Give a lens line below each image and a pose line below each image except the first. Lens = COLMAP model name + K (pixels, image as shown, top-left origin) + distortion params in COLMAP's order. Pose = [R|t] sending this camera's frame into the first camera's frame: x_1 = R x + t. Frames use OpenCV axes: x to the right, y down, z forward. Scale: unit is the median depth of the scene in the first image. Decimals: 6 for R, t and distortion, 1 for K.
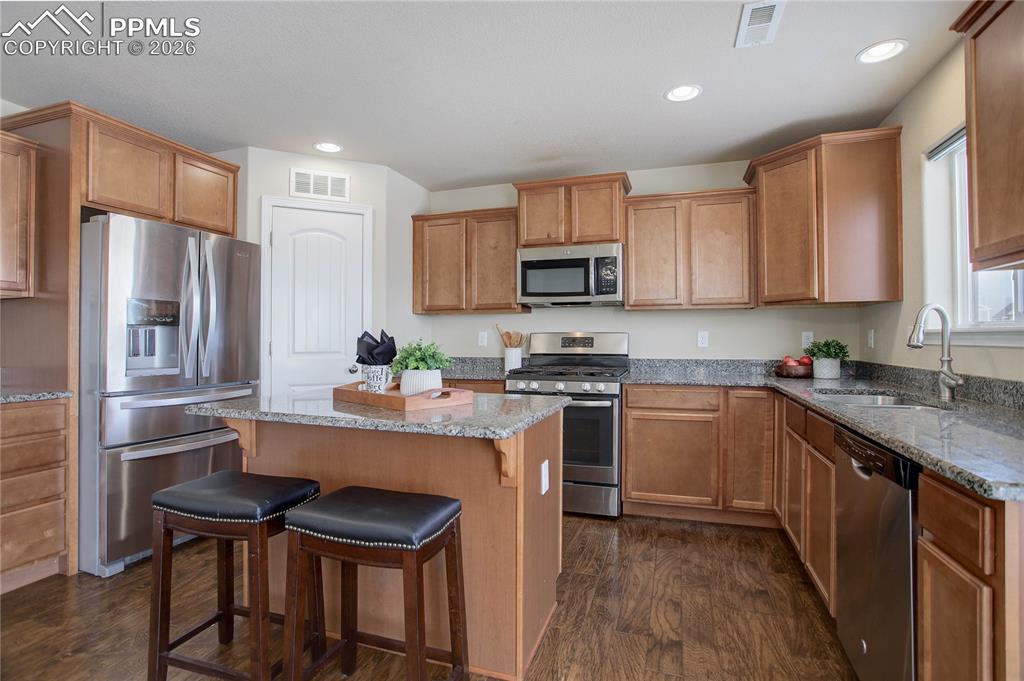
lens RADIAL K [[506.2, 0, 512.0], [0, 506.2, 340.5], [0, 0, 1]] dist [-0.047526, 0.030698]
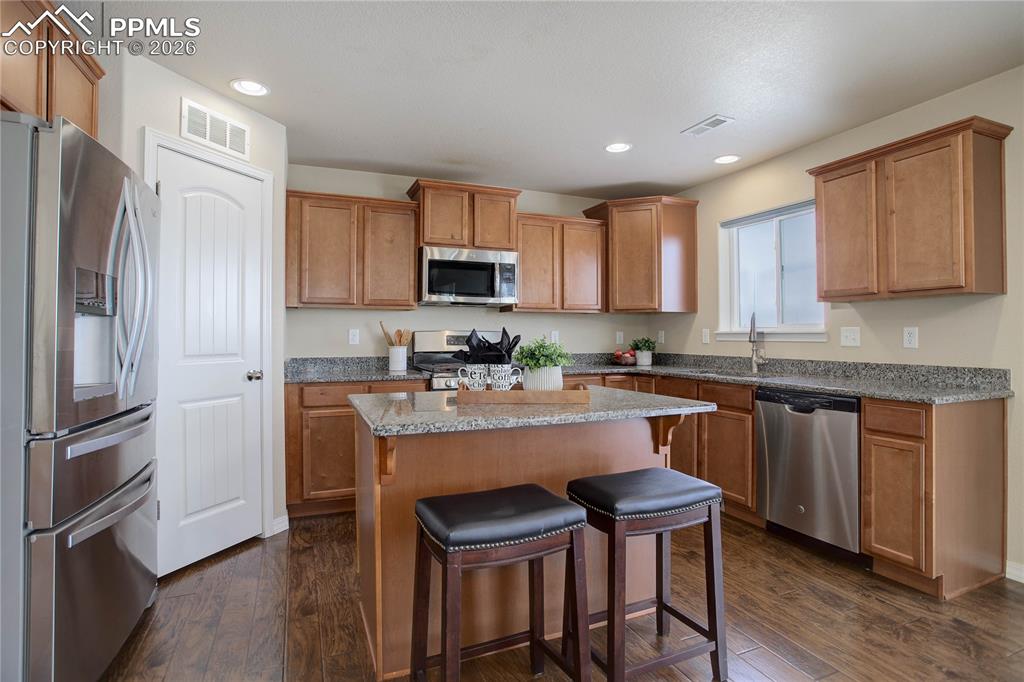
lens RADIAL K [[501.9, 0, 508.7], [0, 501.9, 340.7], [0, 0, 1]] dist [-0.067417, 0.029241]
pose [[0.756042, -0.002558, 0.654518, -0.523177], [0.002529, 0.999996, 0.000987, 0.003753], [-0.654519, 0.000909, 0.756045, 0.158787]]
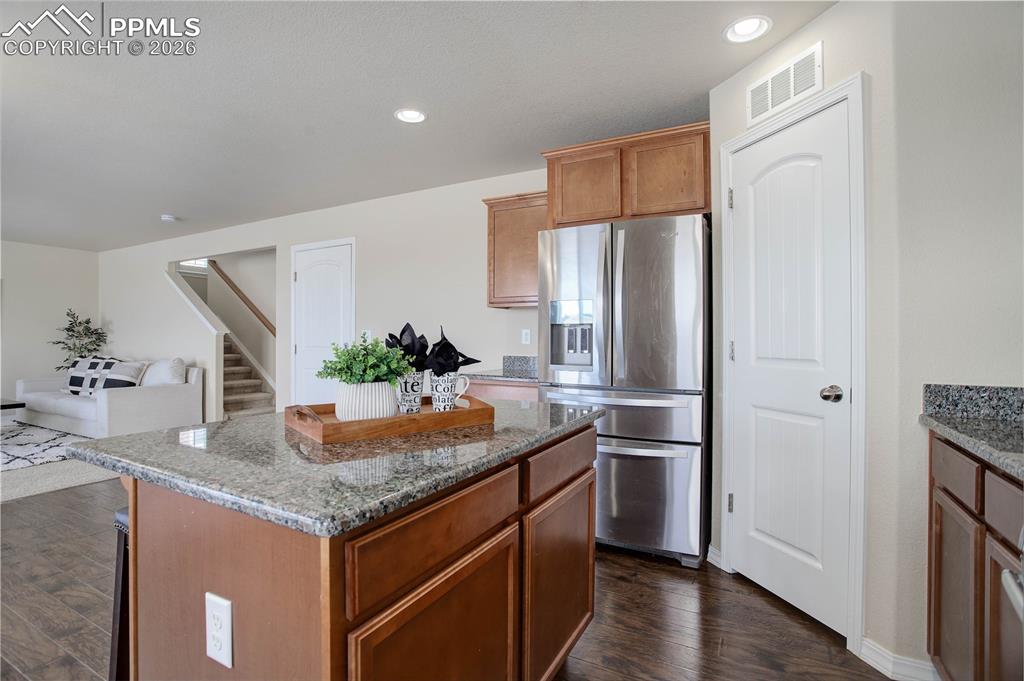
lens RADIAL K [[501.9, 0, 508.7], [0, 501.9, 340.2], [0, 0, 1]] dist [-0.067417, 0.029241]
pose [[-0.173719, 0.003084, -0.984790, 0.264830], [-0.001864, 0.999992, 0.003461, -0.001105], [0.984793, 0.002437, -0.173712, 0.760390]]
